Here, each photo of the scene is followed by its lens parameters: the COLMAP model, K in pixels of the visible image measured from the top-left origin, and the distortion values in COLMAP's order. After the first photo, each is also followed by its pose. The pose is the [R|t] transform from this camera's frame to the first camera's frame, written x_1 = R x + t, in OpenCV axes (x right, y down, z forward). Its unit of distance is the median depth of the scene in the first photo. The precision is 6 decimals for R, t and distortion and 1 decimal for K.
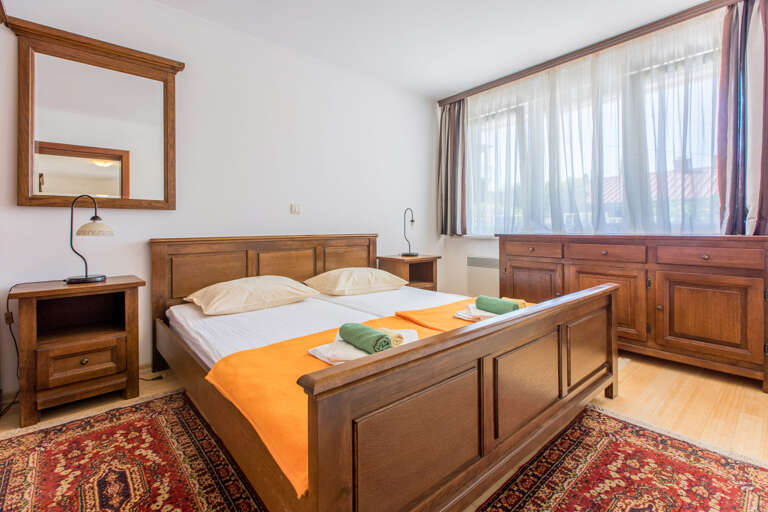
lens RADIAL K [[356.5, 0, 388.0], [0, 356.5, 230.7], [0, 0, 1]] dist [-0.003823, -0.000124]
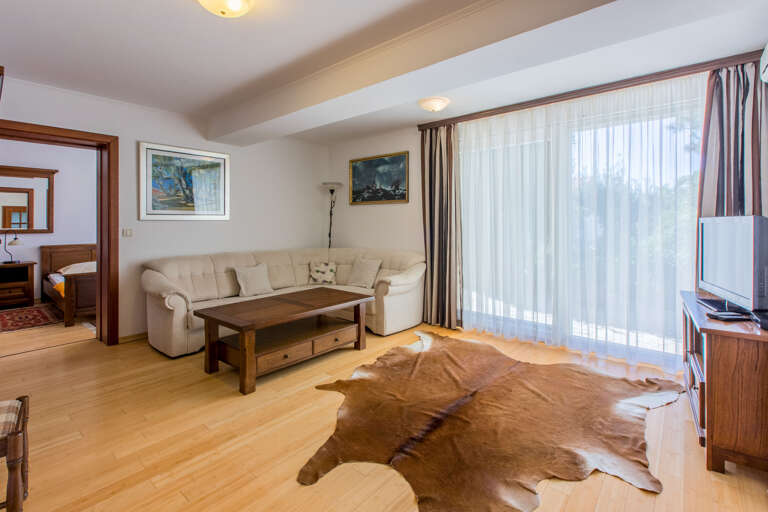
lens RADIAL K [[356.5, 0, 383.2], [0, 356.5, 223.0], [0, 0, 1]] dist [-0.003823, -0.000124]
pose [[0.990168, 0.003828, 0.139830, 1.405810], [-0.002877, 0.999971, -0.007007, -0.131480], [-0.139852, 0.006536, 0.990151, -1.856135]]
